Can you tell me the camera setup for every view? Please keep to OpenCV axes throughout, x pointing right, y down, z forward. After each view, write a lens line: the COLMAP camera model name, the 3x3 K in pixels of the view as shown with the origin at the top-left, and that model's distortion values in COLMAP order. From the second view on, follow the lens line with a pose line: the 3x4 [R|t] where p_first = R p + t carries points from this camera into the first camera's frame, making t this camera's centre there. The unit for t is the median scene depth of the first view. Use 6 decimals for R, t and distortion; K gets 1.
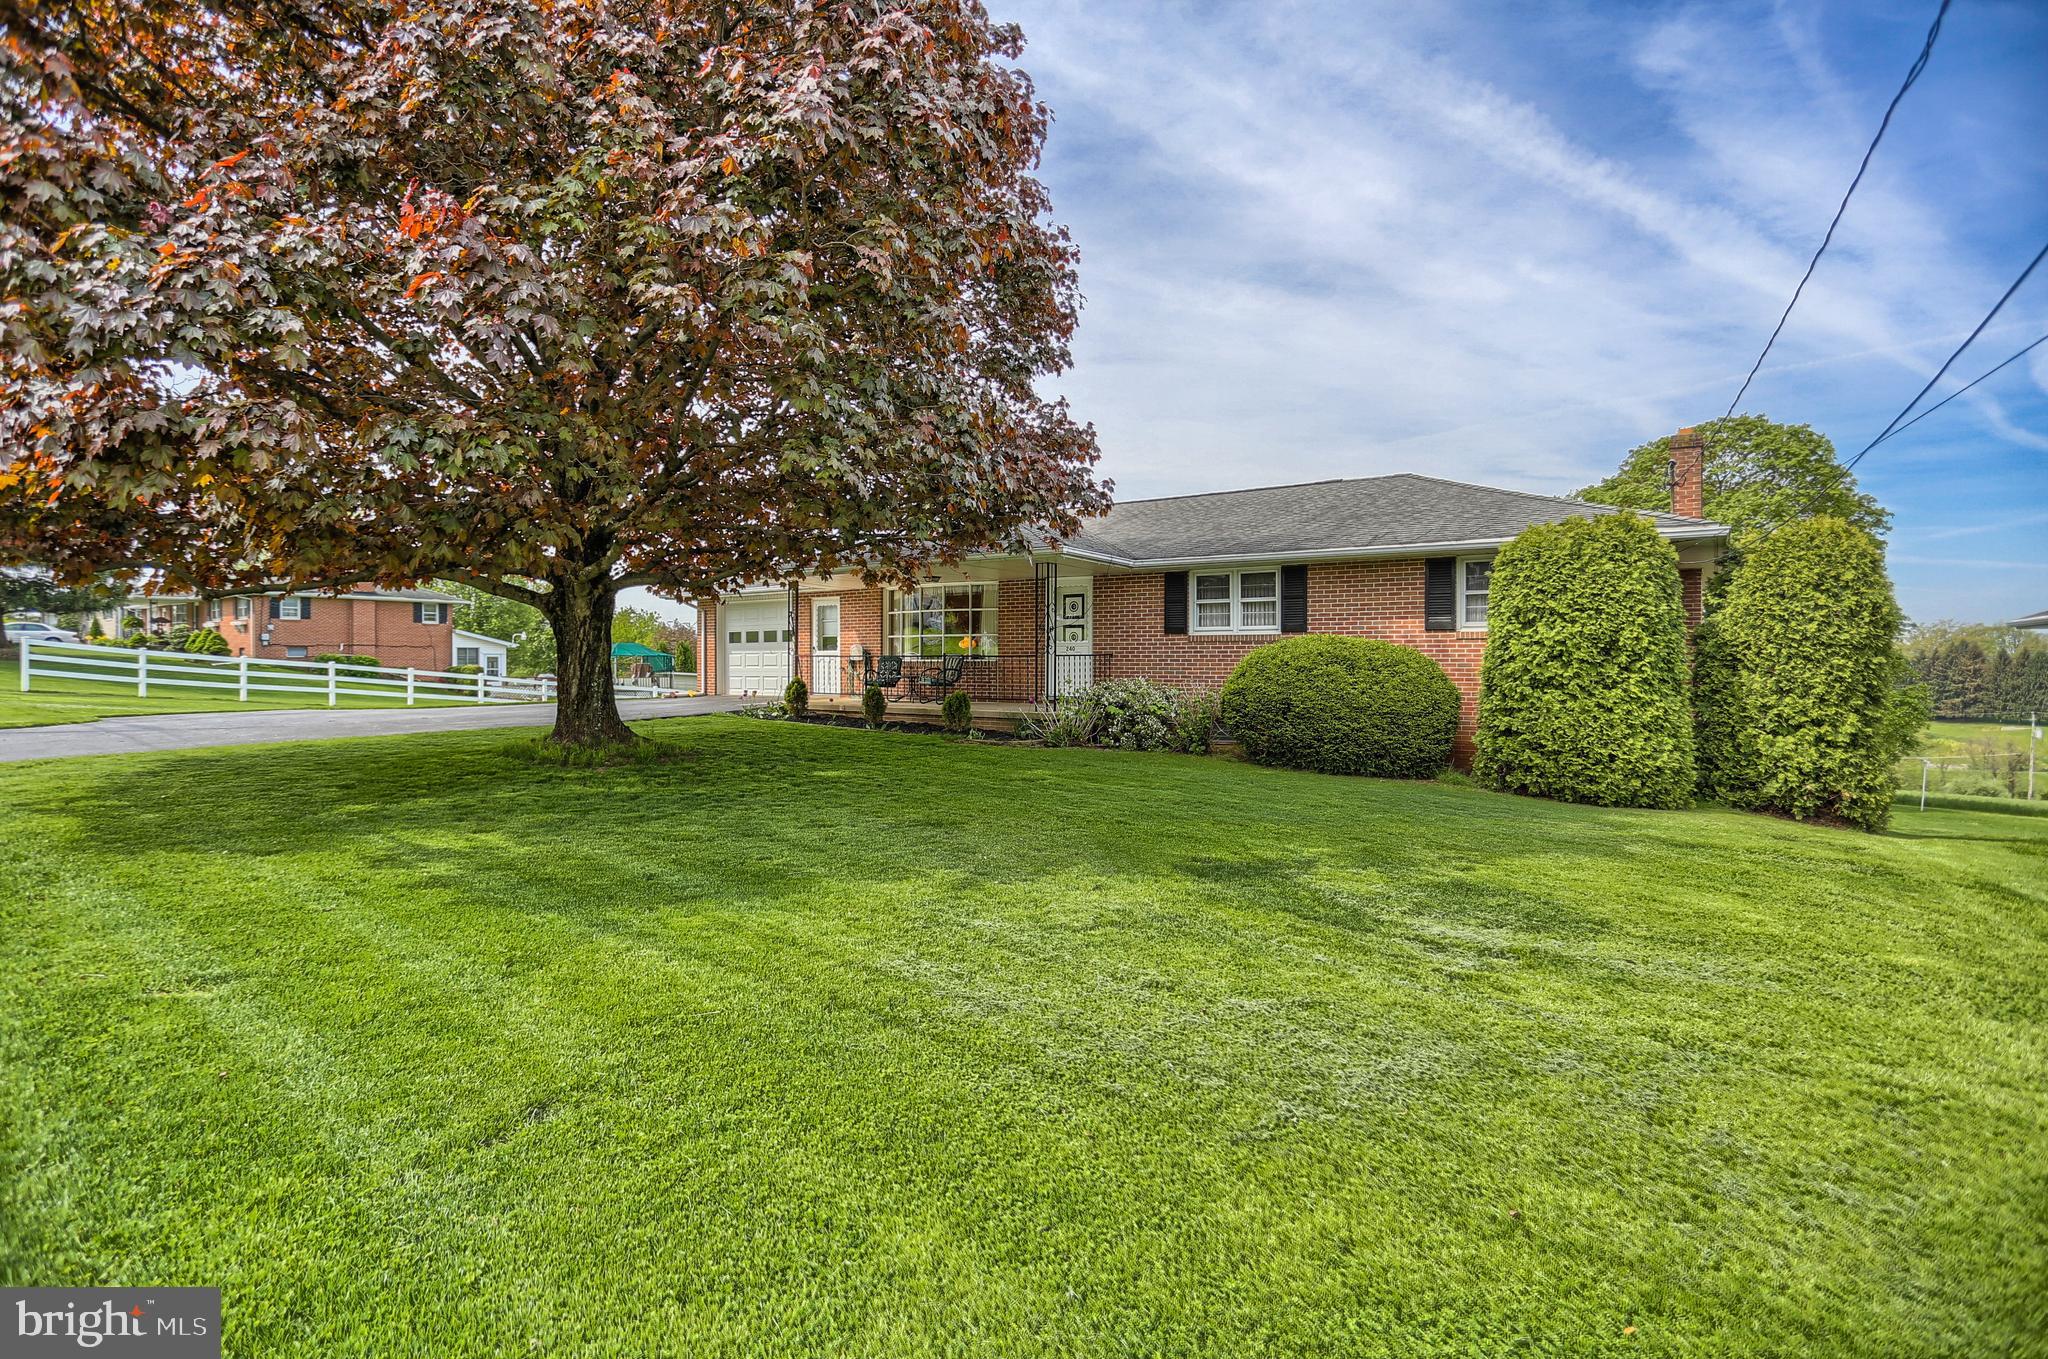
lens RADIAL K [[1009.6, 0, 1024.0], [0, 1009.6, 679.5], [0, 0, 1]] dist [-0.053116, 0.000139]
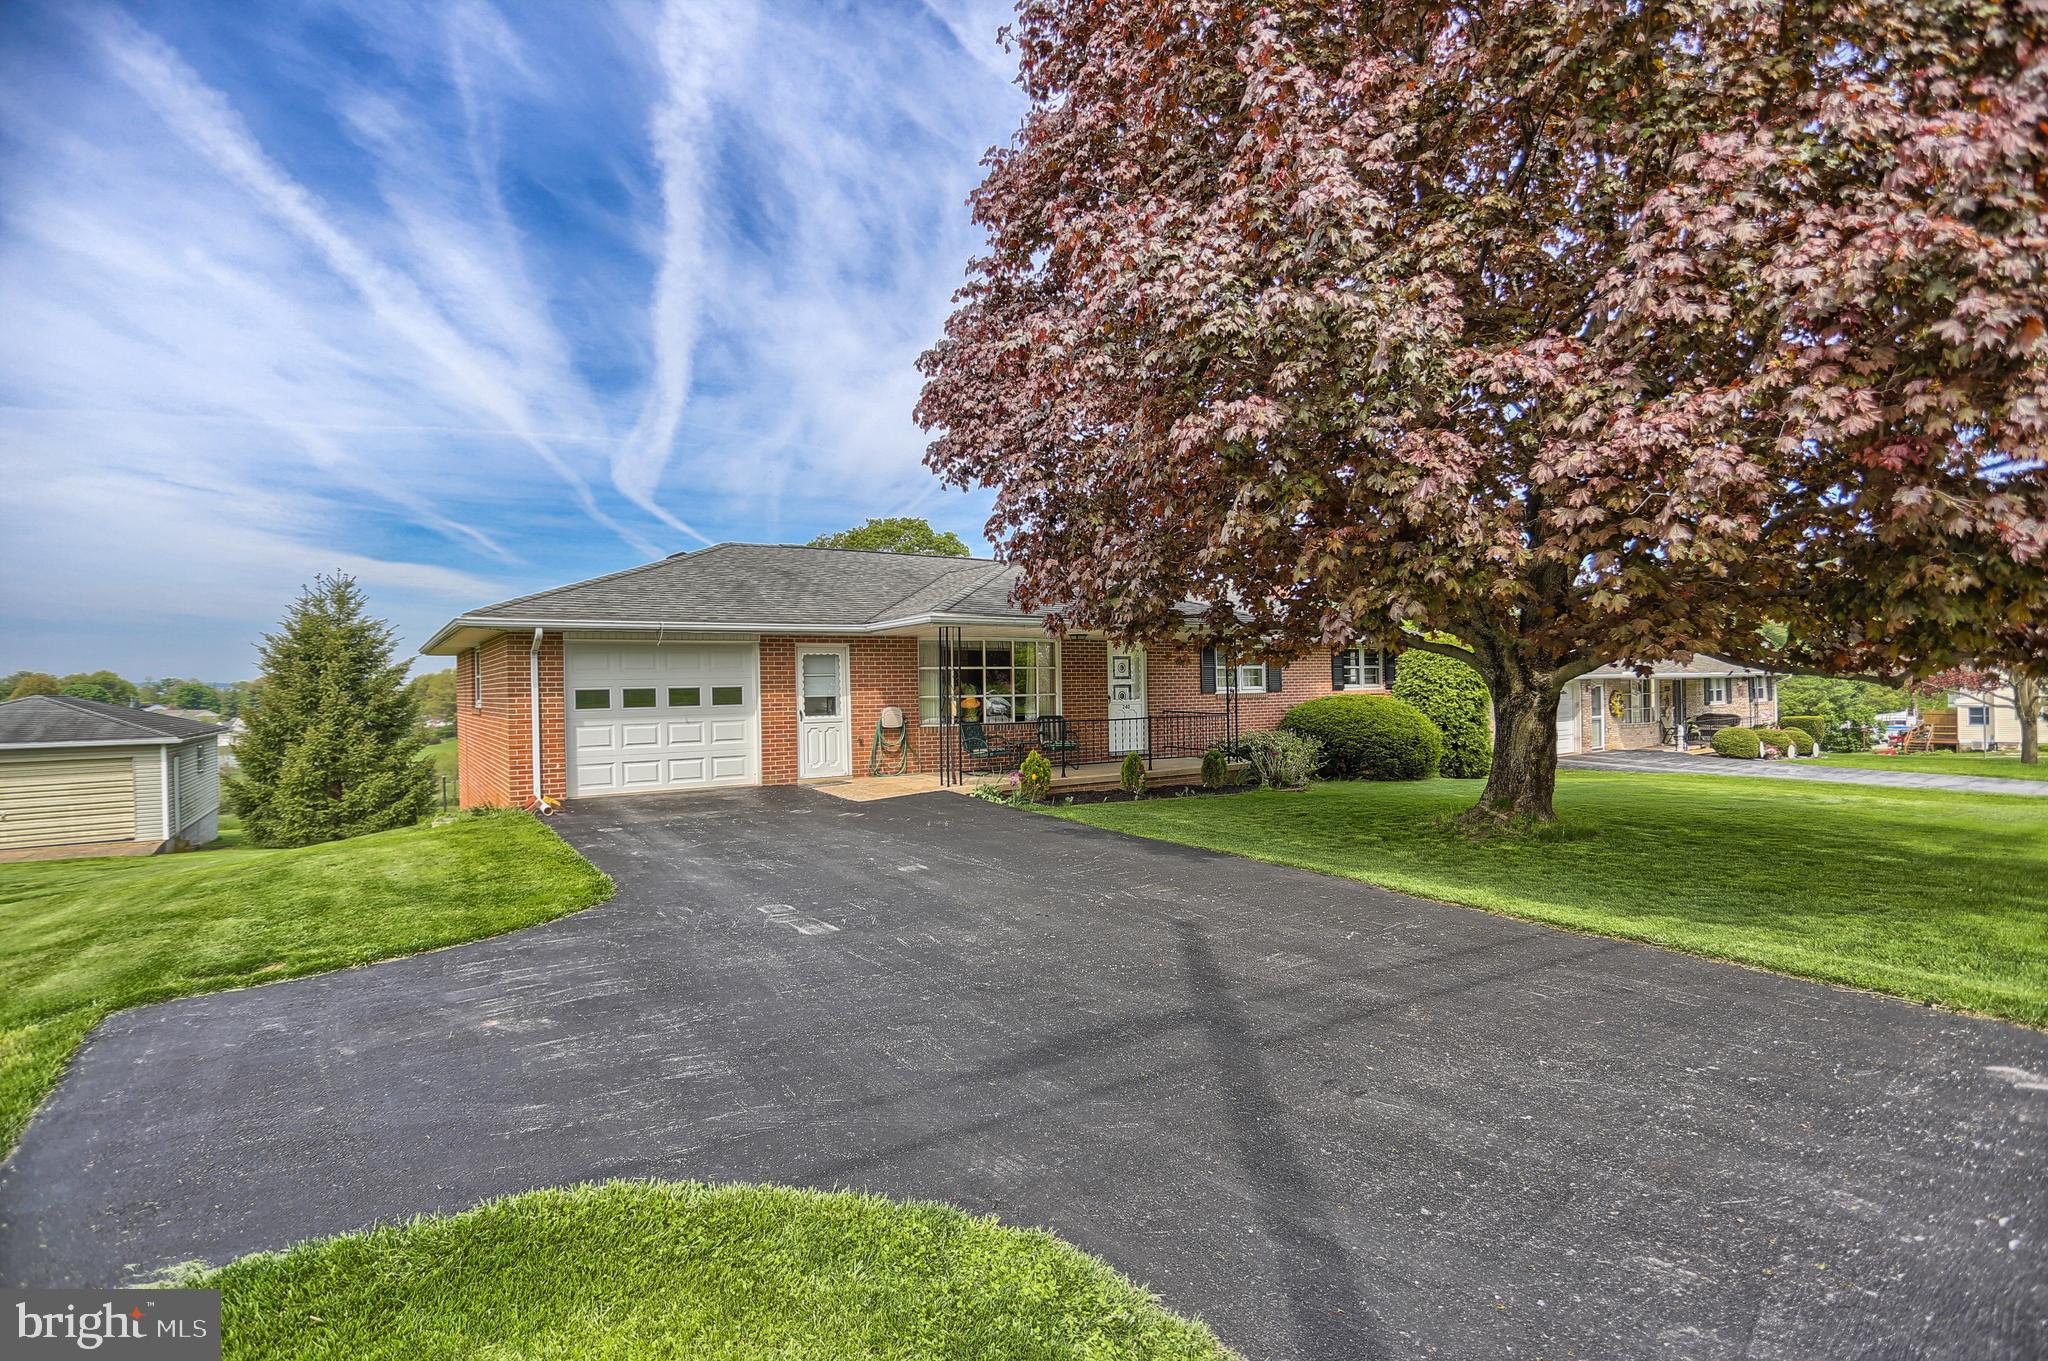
lens RADIAL K [[970.7, 0, 1024.0], [0, 970.7, 680.5], [0, 0, 1]] dist [-0.049203, 0.000738]
pose [[0.330196, -0.002258, 0.943910, -1.119916], [0.031855, 0.999454, -0.008752, -0.061151], [-0.943375, 0.032958, 0.330088, 0.875270]]
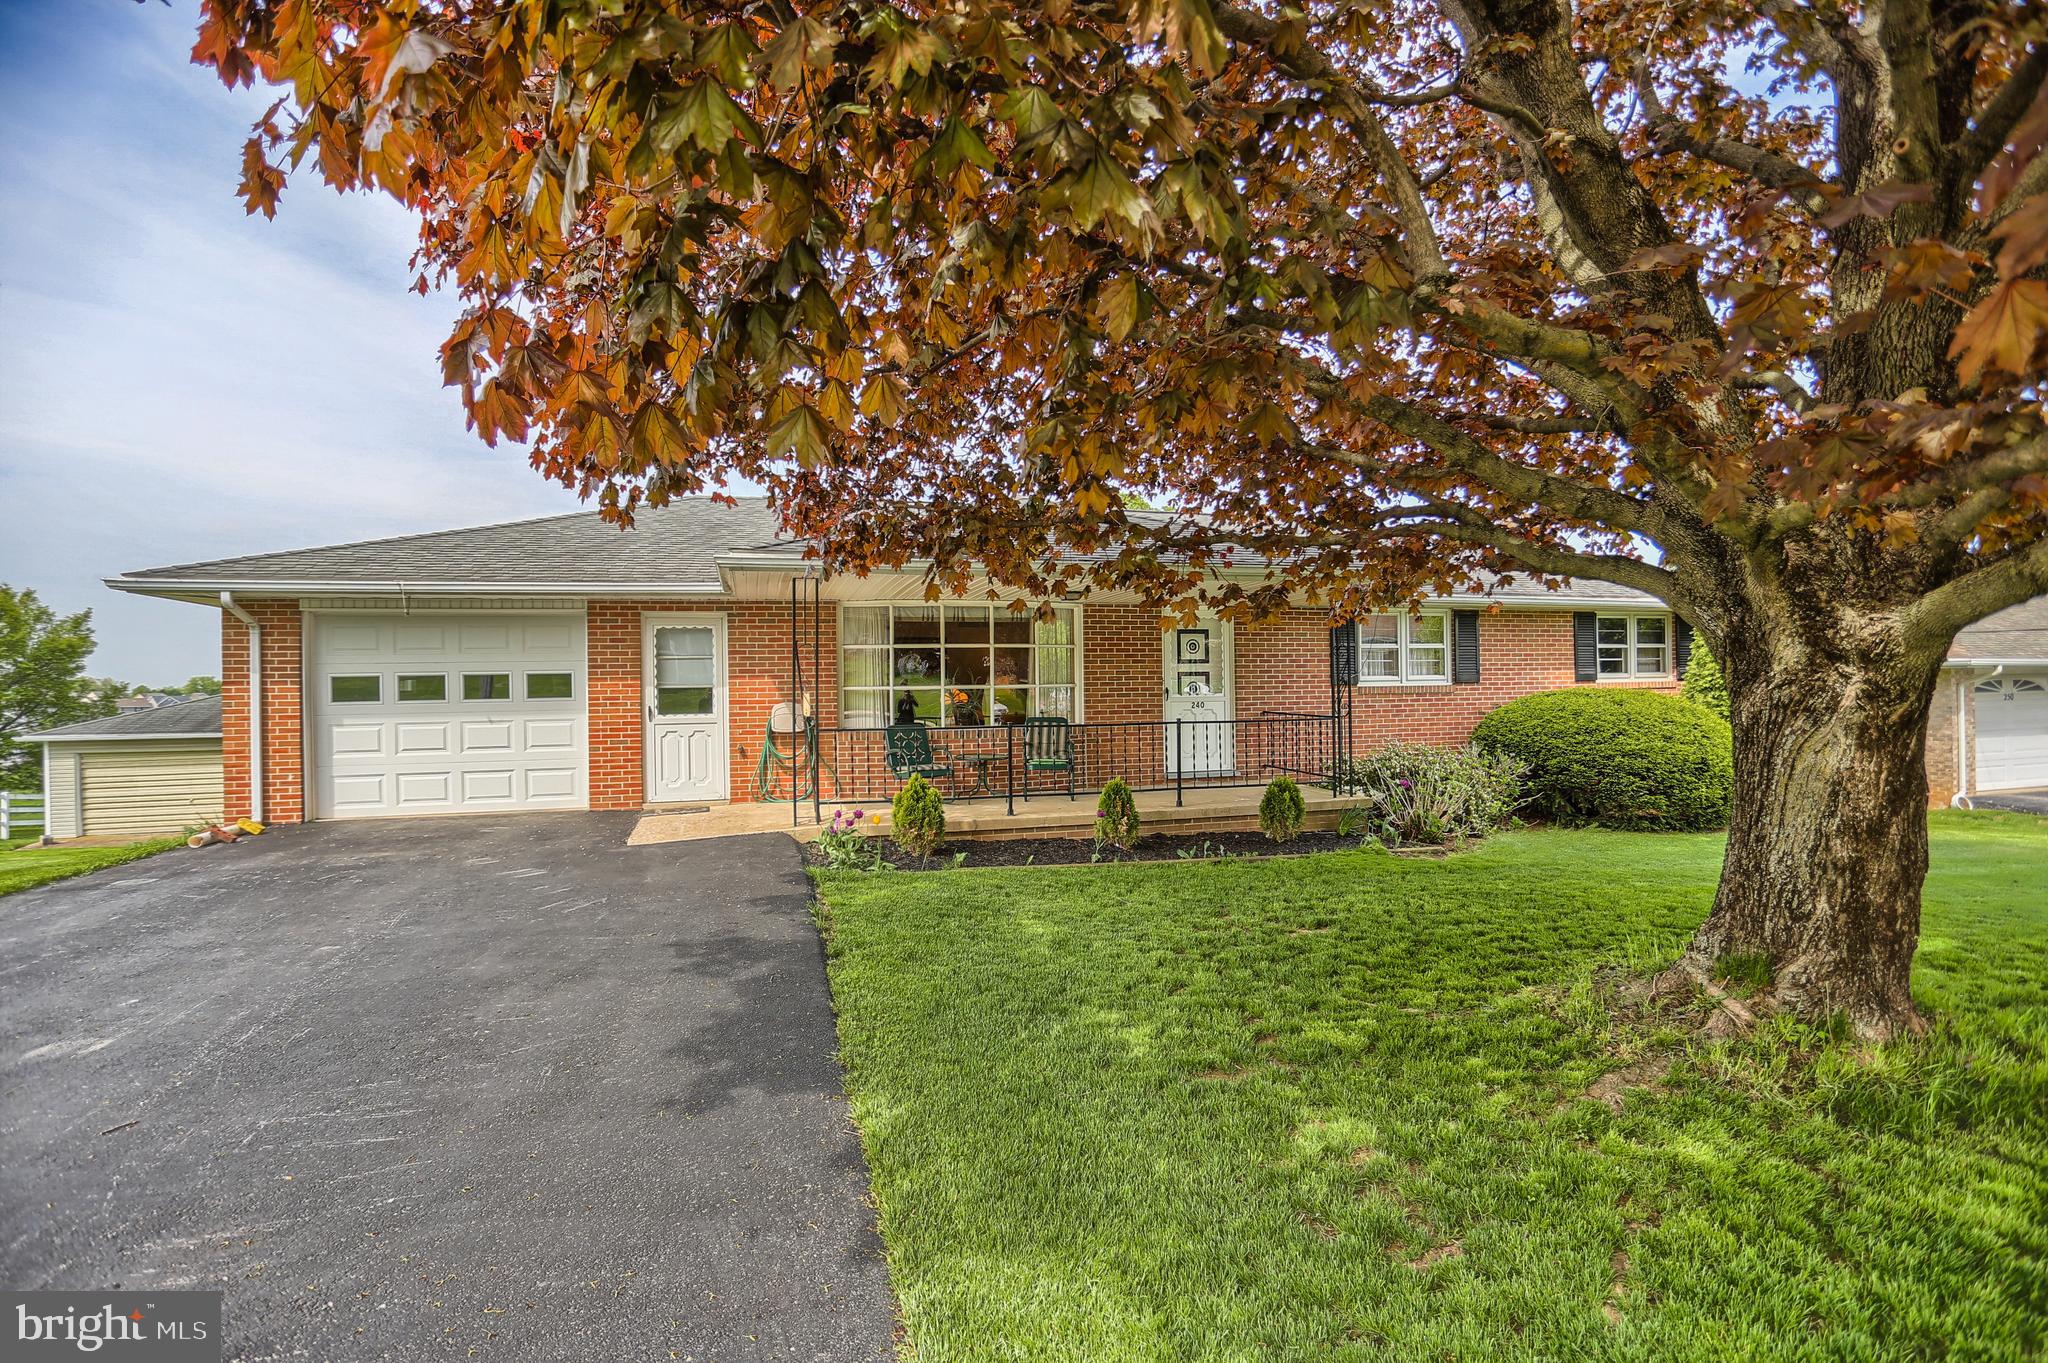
lens RADIAL K [[972.6, 0, 1019.6], [0, 972.6, 681.2], [0, 0, 1]] dist [-0.053541, 0.012189]
pose [[0.614678, -0.005041, 0.788762, -0.666973], [0.029336, 0.999434, -0.016474, -0.045842], [-0.788233, 0.033265, 0.614477, 0.775611]]
